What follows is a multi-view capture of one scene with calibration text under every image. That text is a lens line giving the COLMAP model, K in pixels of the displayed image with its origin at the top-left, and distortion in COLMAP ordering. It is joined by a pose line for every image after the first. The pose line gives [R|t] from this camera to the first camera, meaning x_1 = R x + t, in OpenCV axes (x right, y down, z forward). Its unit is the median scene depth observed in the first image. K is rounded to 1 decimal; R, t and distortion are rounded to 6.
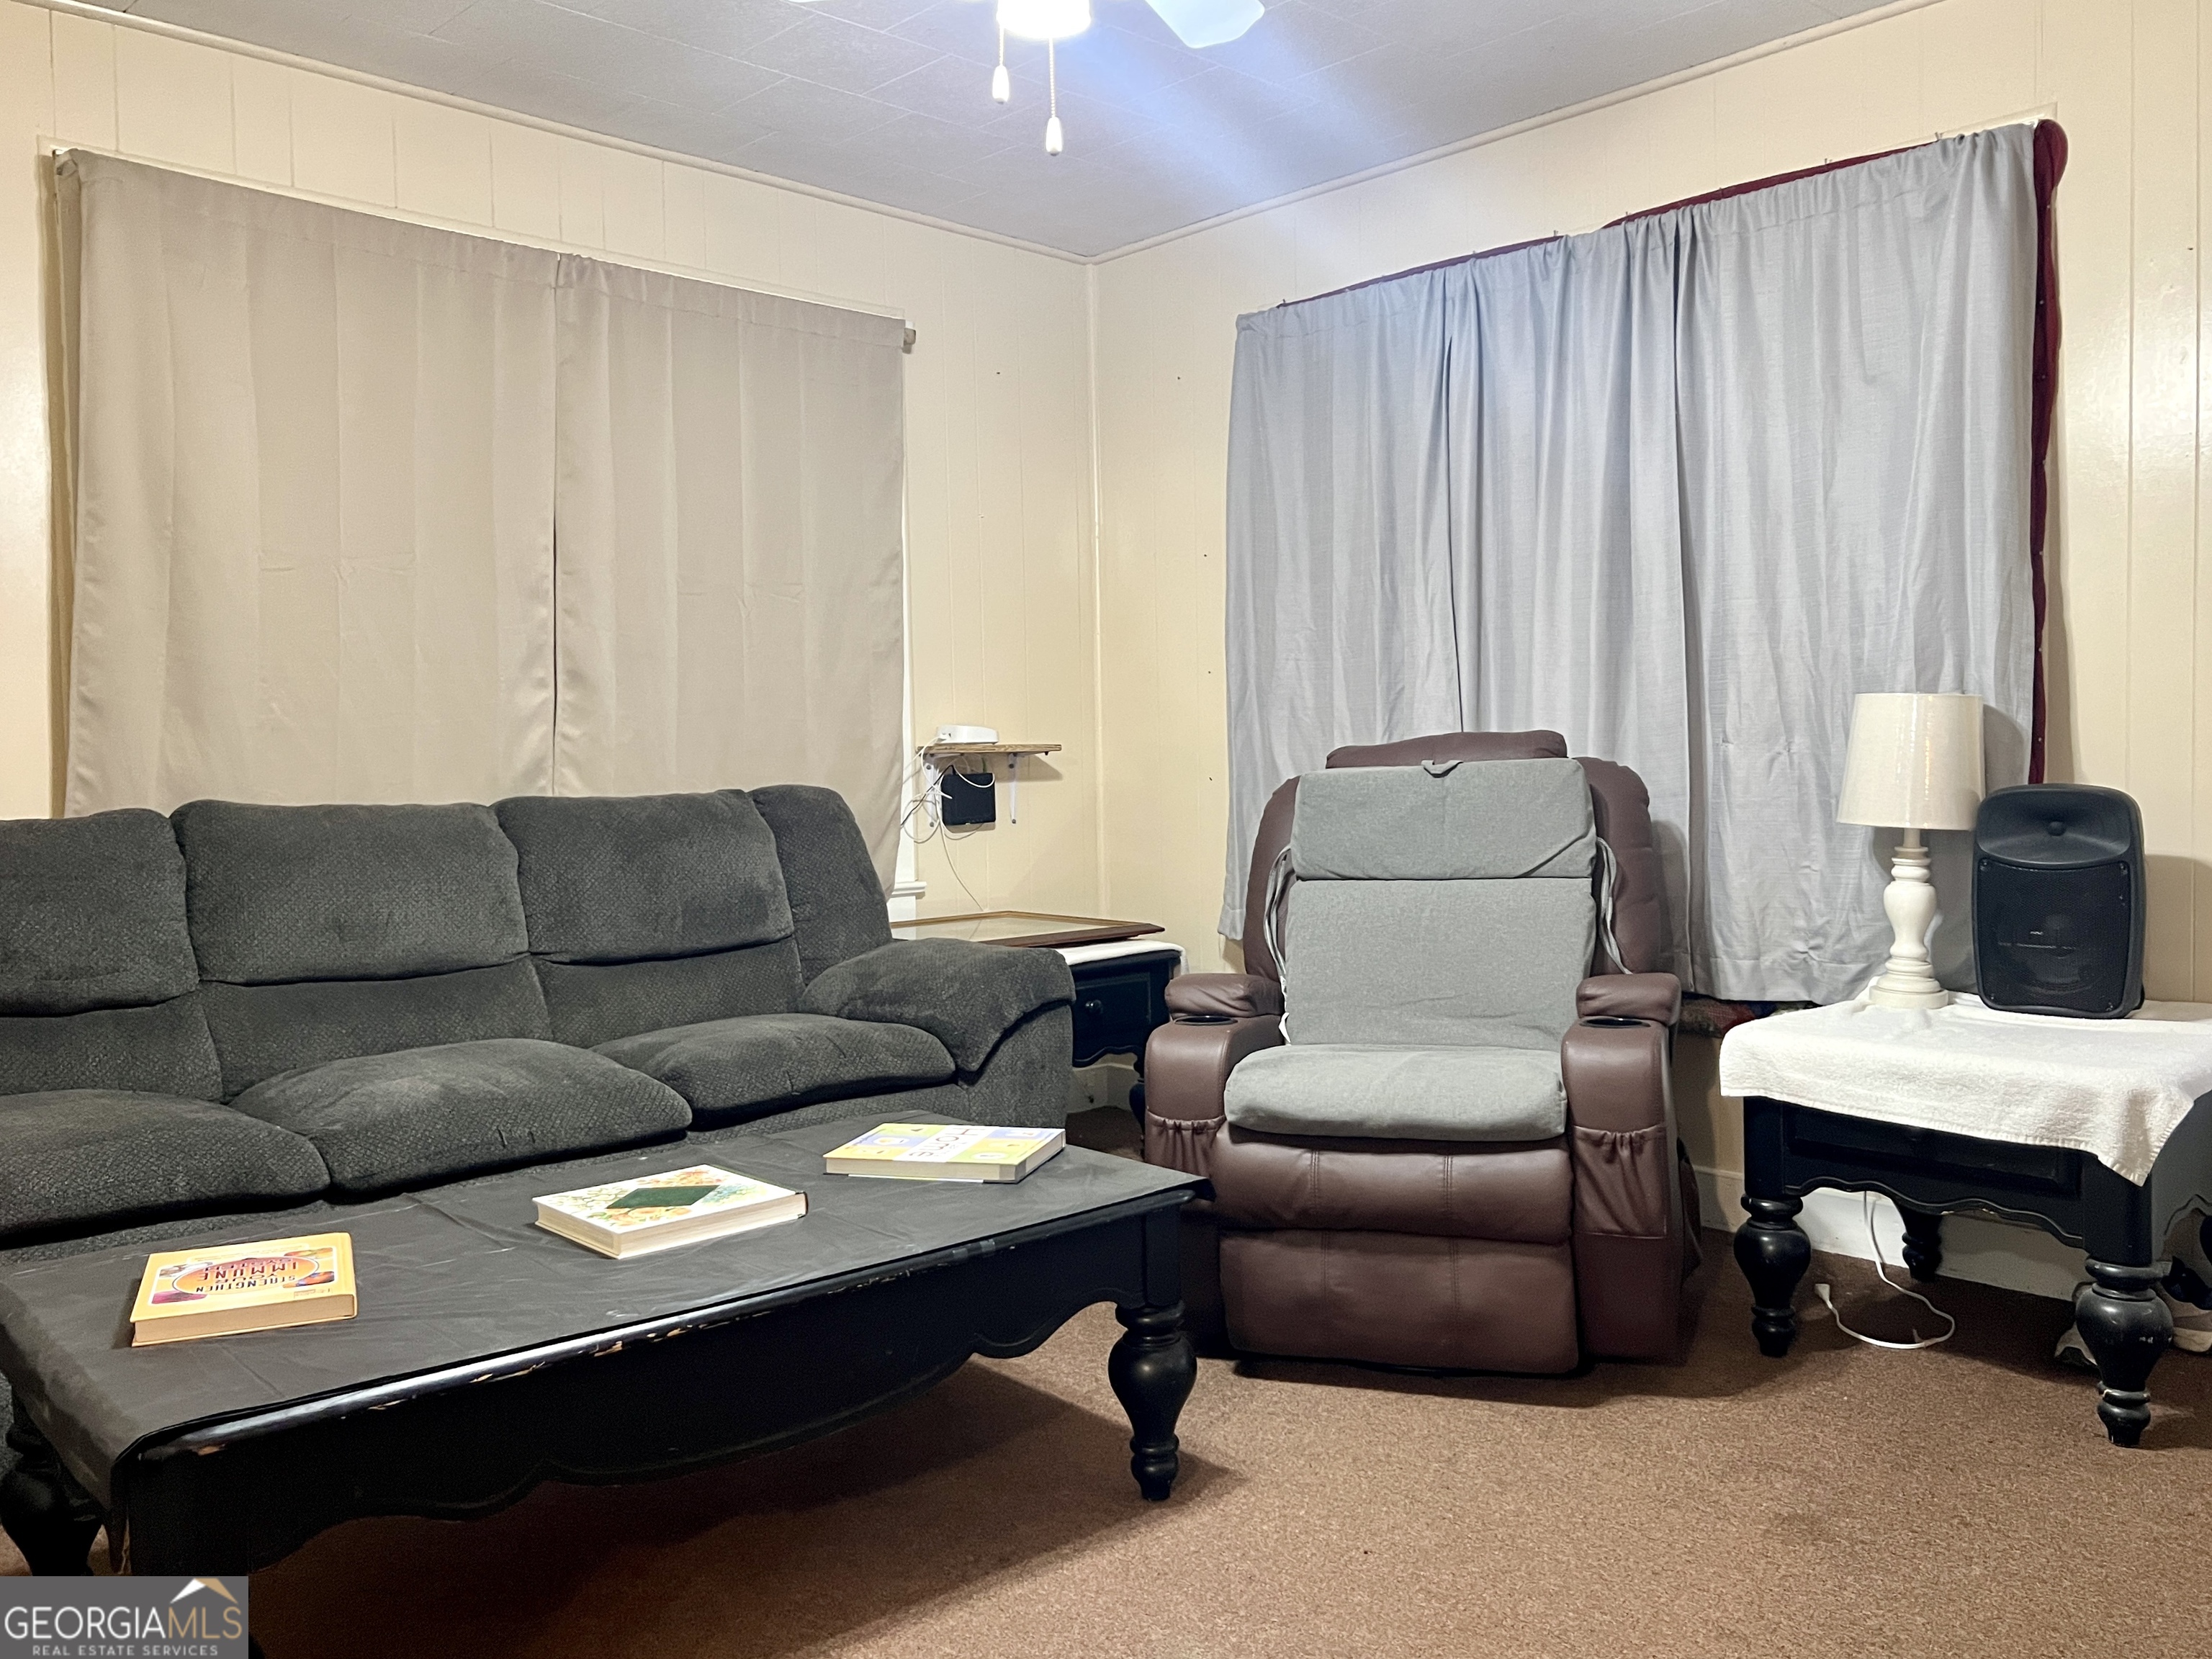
lens RADIAL K [[1769.8, 0, 1105.2], [0, 1769.8, 866.1], [0, 0, 1]] dist [0.060246, -0.091680]
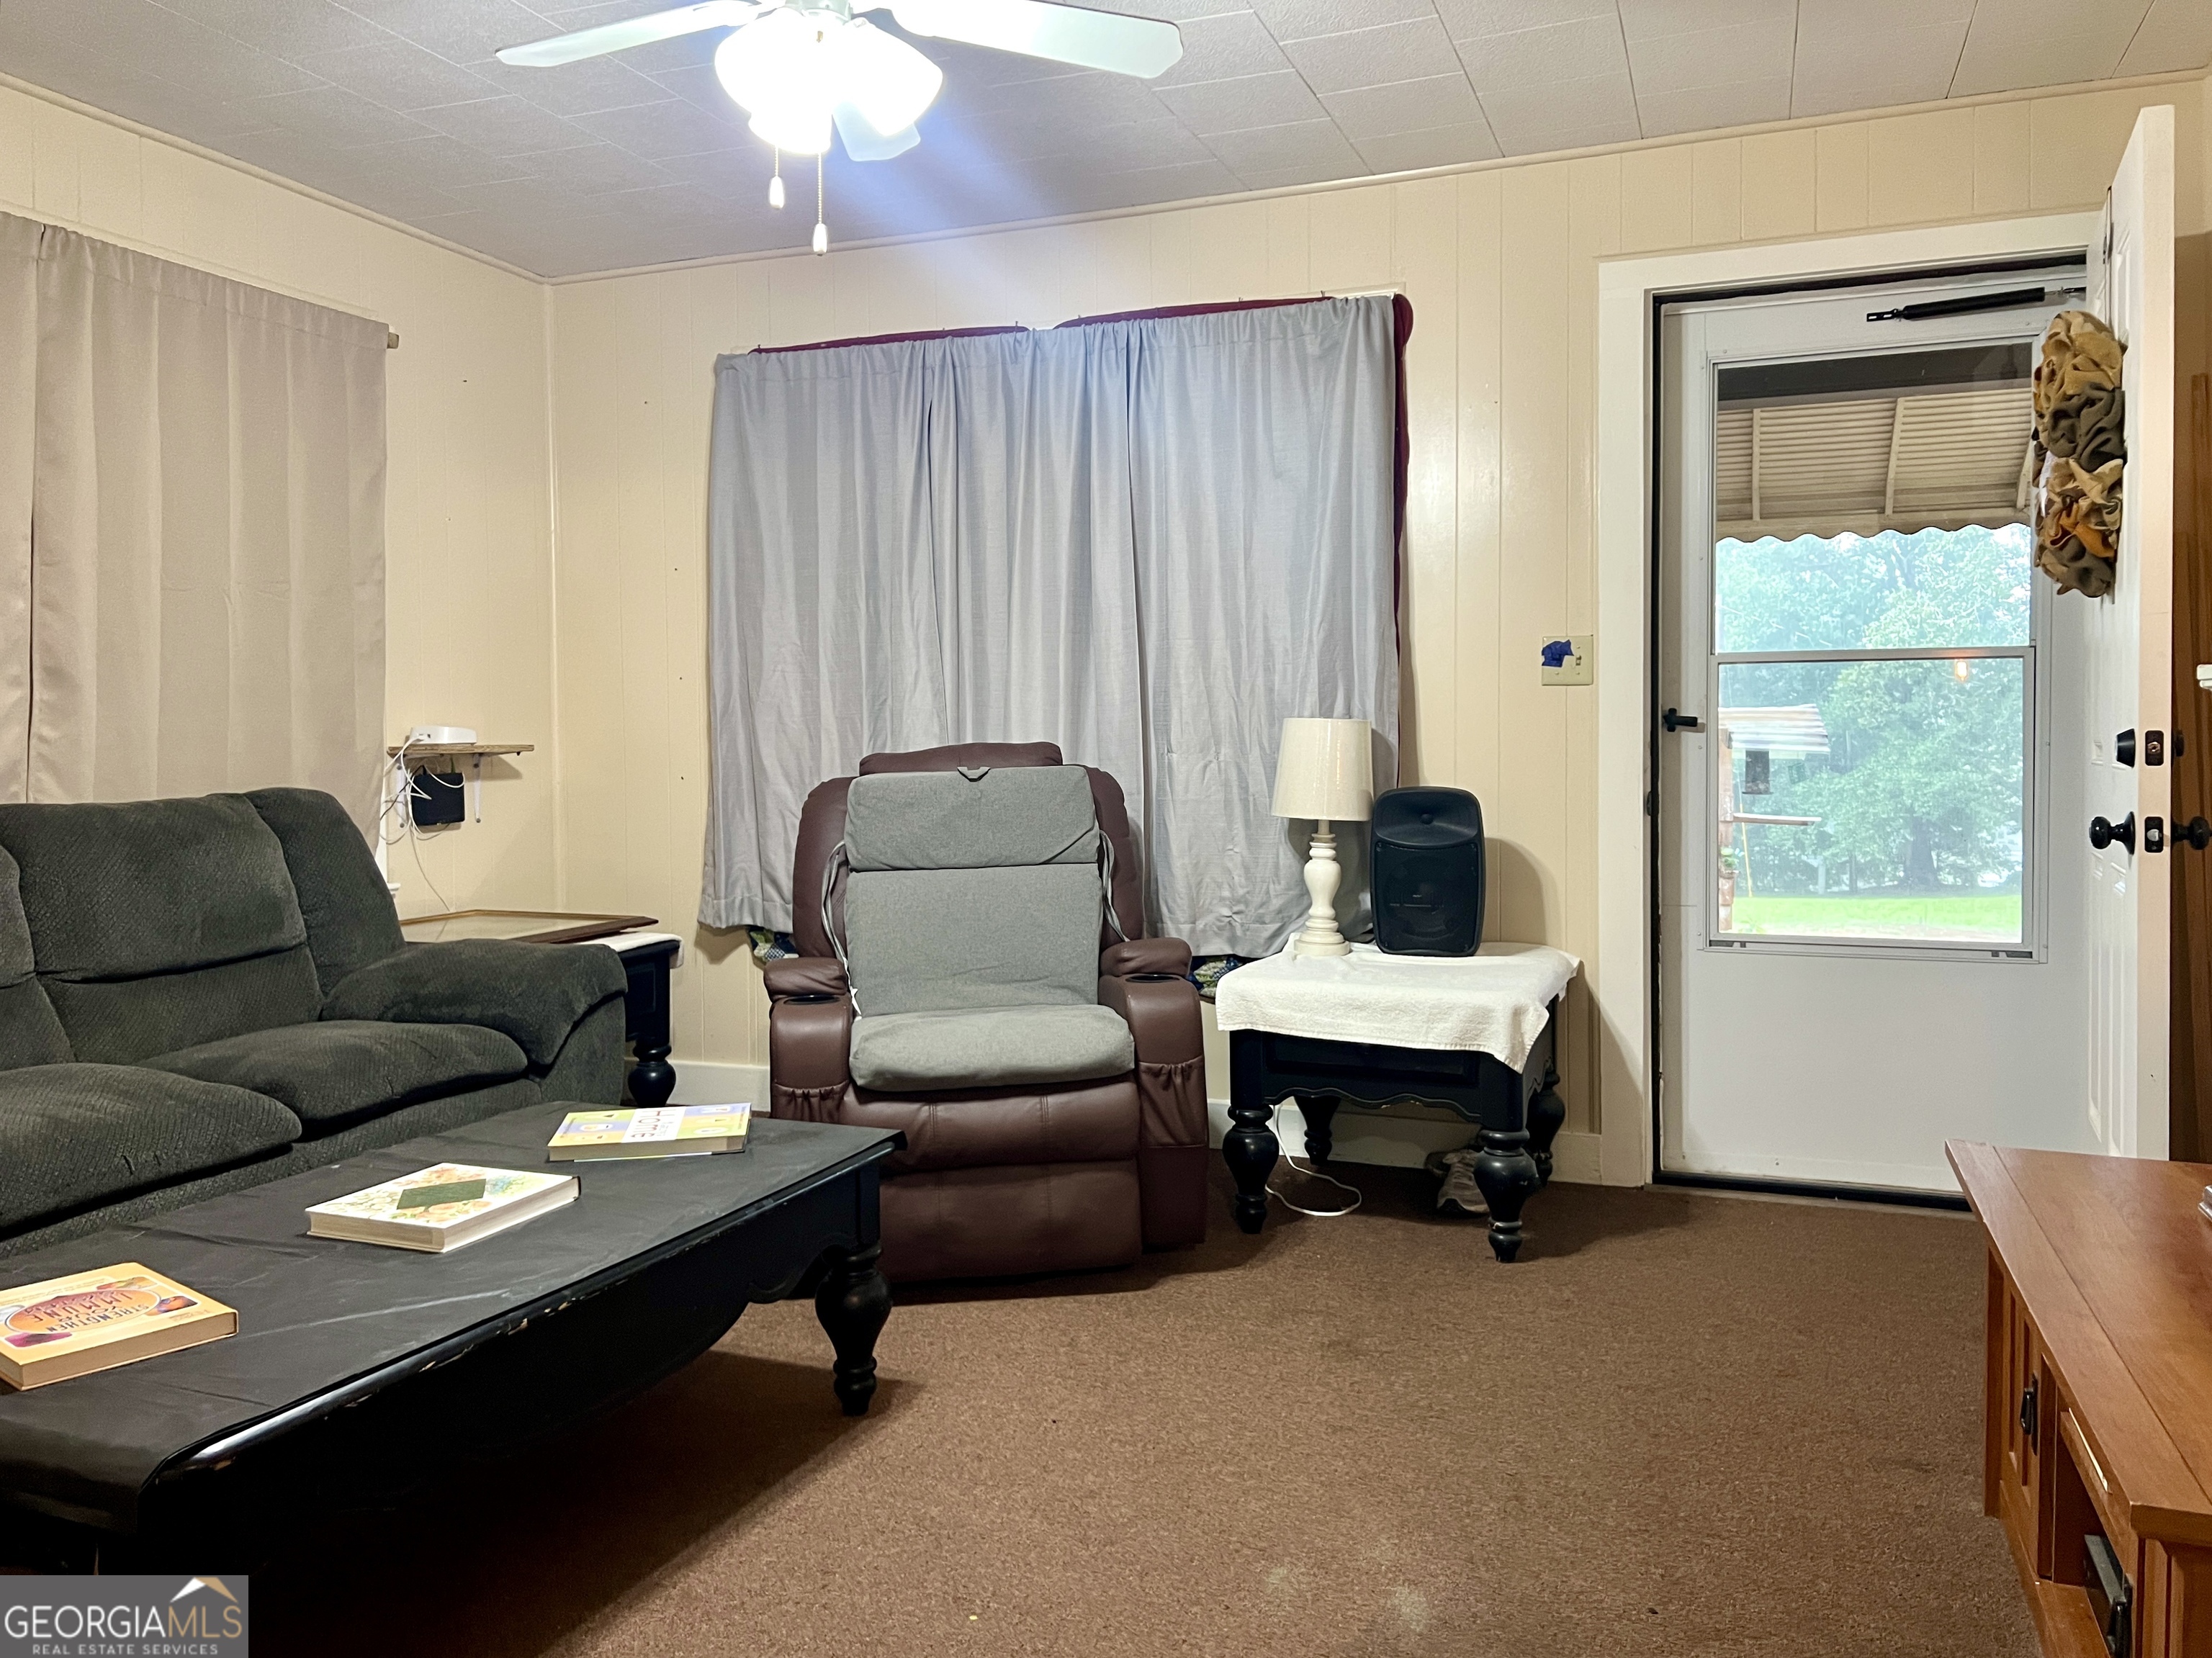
lens RADIAL K [[1690.0, 0, 1106.0], [0, 1690.0, 829.0], [0, 0, 1]] dist [0.056066, -0.062790]
pose [[0.900604, -0.016762, 0.434317, -0.218340], [0.021437, 0.999753, -0.005868, -0.009640], [-0.434111, 0.014595, 0.900741, -0.050245]]
